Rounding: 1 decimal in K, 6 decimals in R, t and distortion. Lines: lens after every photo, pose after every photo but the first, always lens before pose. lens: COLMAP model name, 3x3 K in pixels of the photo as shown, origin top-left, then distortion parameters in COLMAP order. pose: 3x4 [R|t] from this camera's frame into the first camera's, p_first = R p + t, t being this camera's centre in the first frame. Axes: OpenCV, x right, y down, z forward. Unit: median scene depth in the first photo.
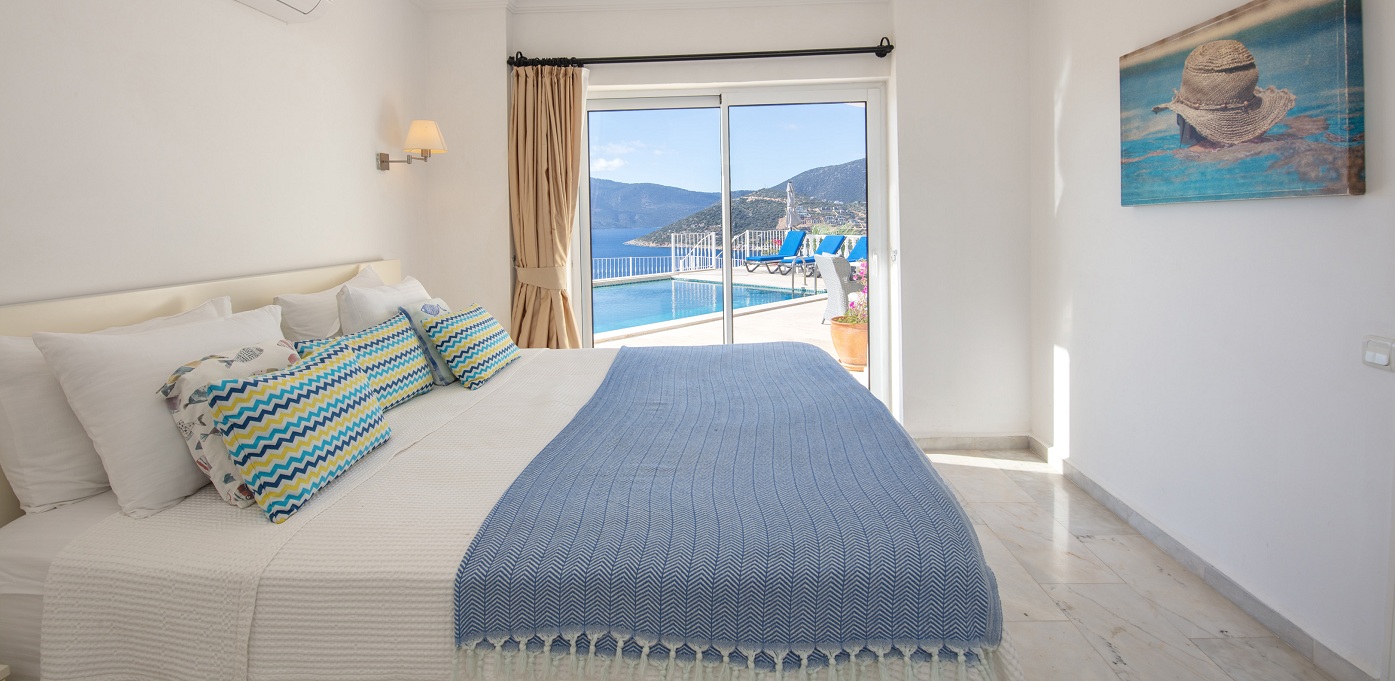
lens RADIAL K [[604.5, 0, 697.5], [0, 604.5, 340.5], [0, 0, 1]] dist [-0.000063, 0.000025]
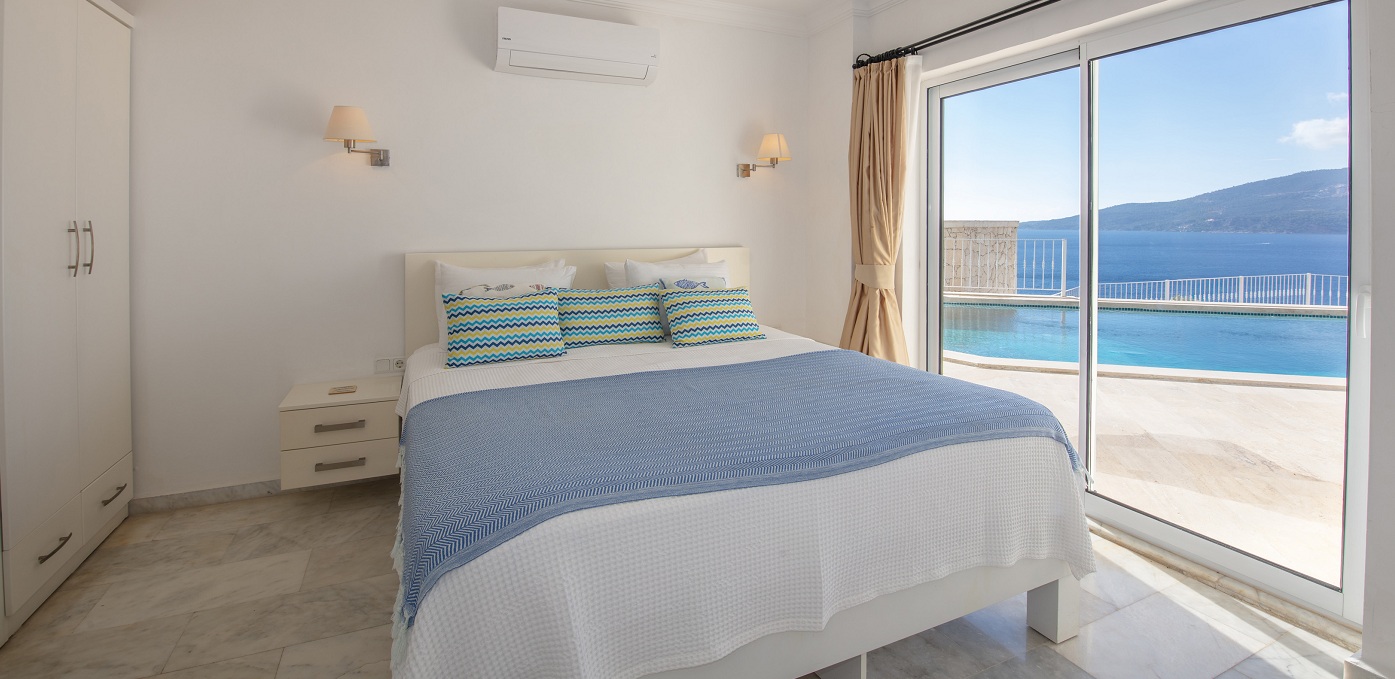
lens RADIAL K [[604.5, 0, 697.5], [0, 604.5, 339.5], [0, 0, 1]] dist [-0.000063, 0.000025]
pose [[0.428919, 0.194489, -0.882158, 0.606205], [-0.184035, 0.974881, 0.125451, -0.083588], [0.884398, 0.108539, 0.453938, 0.348351]]
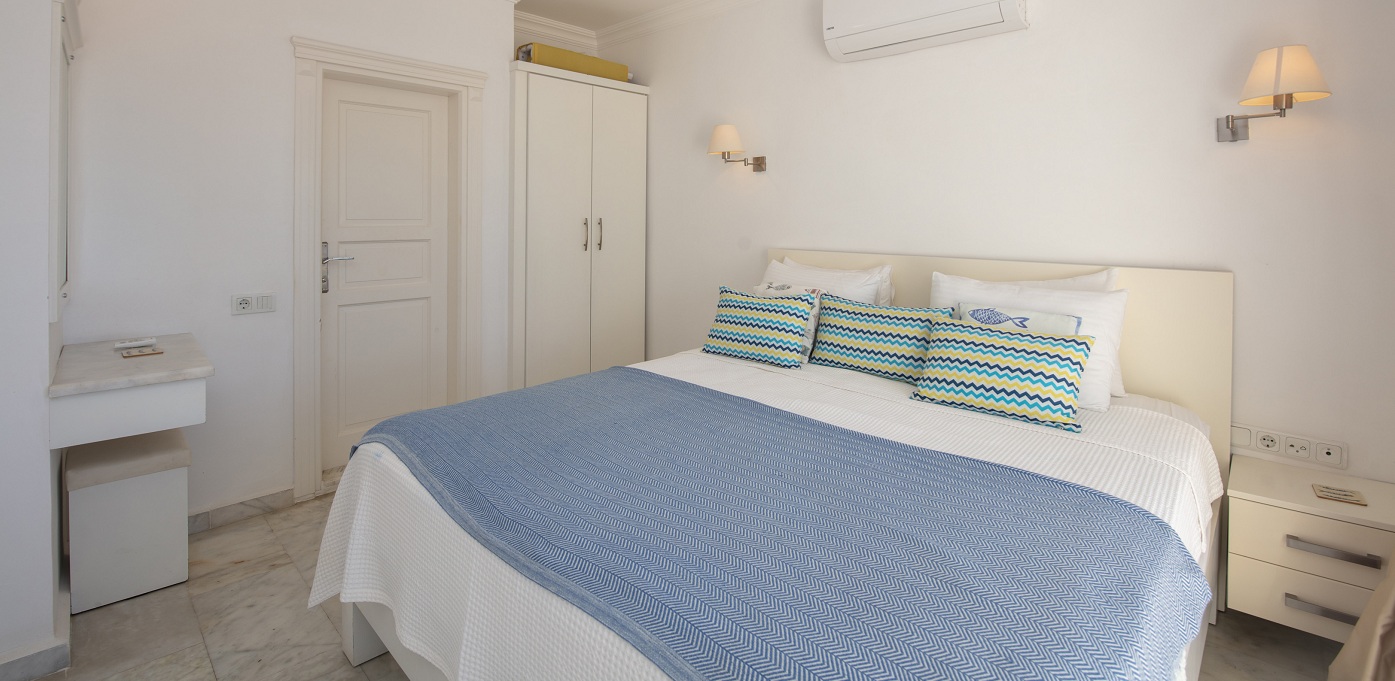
lens RADIAL K [[626.1, 0, 699.7], [0, 626.1, 309.1], [0, 0, 1]] dist [-0.000549, -0.000040]
pose [[-0.693741, 0.121386, -0.709922, 0.395169], [-0.131482, 0.947786, 0.290542, -0.216659], [0.708122, 0.294902, -0.641558, 1.026743]]
